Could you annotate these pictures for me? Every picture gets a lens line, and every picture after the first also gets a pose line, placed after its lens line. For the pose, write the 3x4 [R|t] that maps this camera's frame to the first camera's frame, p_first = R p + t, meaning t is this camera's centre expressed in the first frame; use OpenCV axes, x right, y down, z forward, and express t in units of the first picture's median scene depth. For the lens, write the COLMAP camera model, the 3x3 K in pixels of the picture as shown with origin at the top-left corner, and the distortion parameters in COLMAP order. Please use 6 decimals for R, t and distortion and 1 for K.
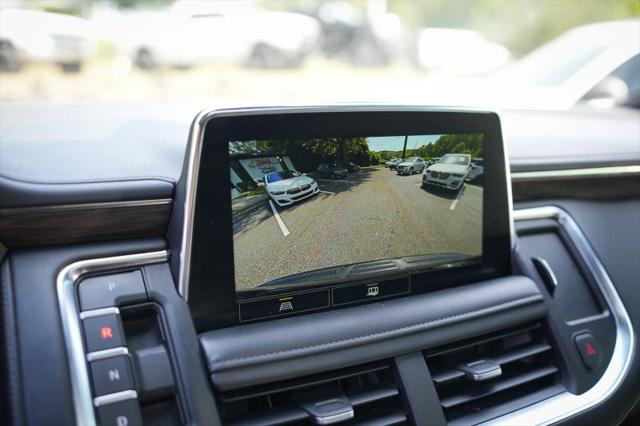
lens RADIAL K [[617.6, 0, 323.9], [0, 617.6, 214.9], [0, 0, 1]] dist [-0.179212, 0.223214]
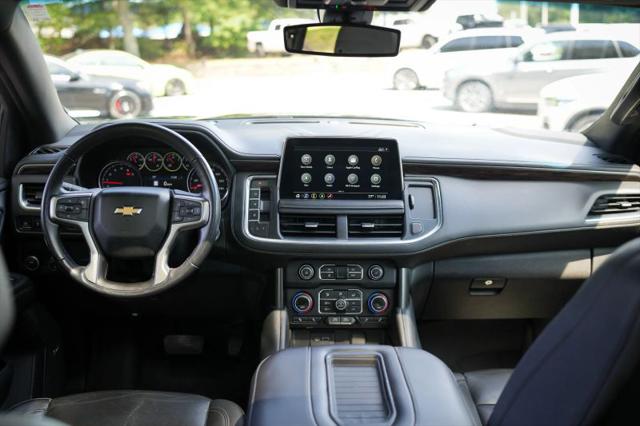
lens RADIAL K [[617.6, 0, 323.9], [0, 617.6, 214.9], [0, 0, 1]] dist [-0.179212, 0.223214]
pose [[0.877620, 0.106245, -0.467434, 1.691515], [-0.095814, 0.994331, 0.046111, 0.095482], [0.469684, 0.004318, 0.882824, -2.048779]]
